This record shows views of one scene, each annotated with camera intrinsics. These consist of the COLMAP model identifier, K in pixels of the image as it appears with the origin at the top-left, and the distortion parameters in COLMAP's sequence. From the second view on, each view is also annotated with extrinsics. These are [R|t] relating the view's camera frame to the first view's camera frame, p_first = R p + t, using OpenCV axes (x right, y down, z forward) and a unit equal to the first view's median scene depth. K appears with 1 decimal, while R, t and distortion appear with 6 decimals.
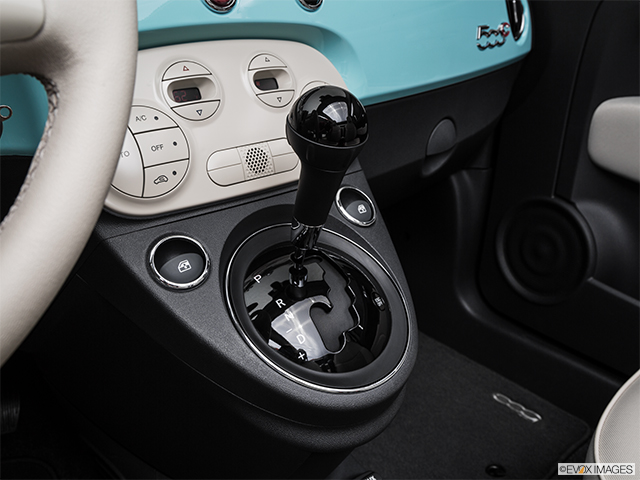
lens RADIAL K [[585.2, 0, 317.4], [0, 585.2, 234.6], [0, 0, 1]] dist [-0.043839, 0.000000]
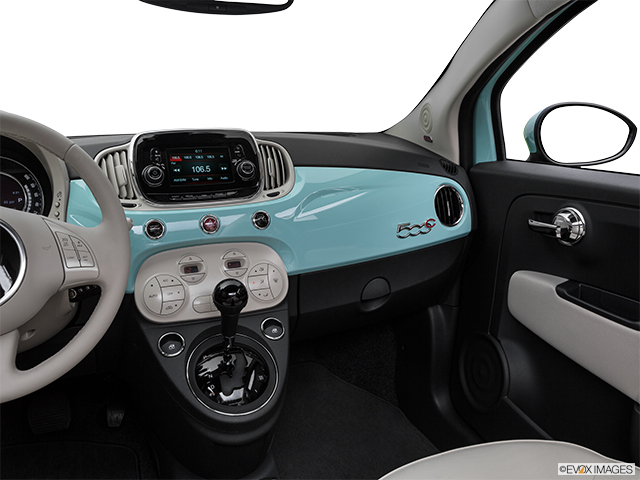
lens RADIAL K [[585.2, 0, 315.0], [0, 585.2, 236.6], [0, 0, 1]] dist [-0.043839, 0.000000]
pose [[0.951213, 0.094975, -0.293554, 0.527411], [-0.133674, 0.984369, -0.114670, -0.103758], [0.278075, 0.148316, 0.949040, -0.610491]]
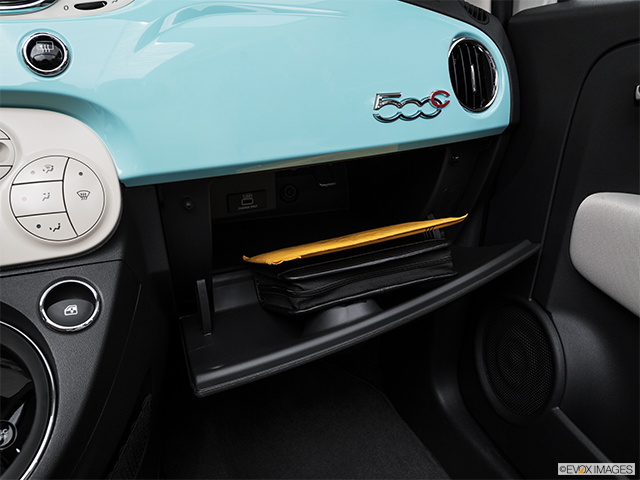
lens RADIAL K [[511.5, 0, 310.1], [0, 511.5, 225.2], [0, 0, 1]] dist [-0.106211, 0.025041]
pose [[0.936509, 0.136456, -0.323002, 0.435213], [-0.151090, 0.988307, -0.020547, -0.142645], [0.316421, 0.068045, 0.946175, 0.293723]]
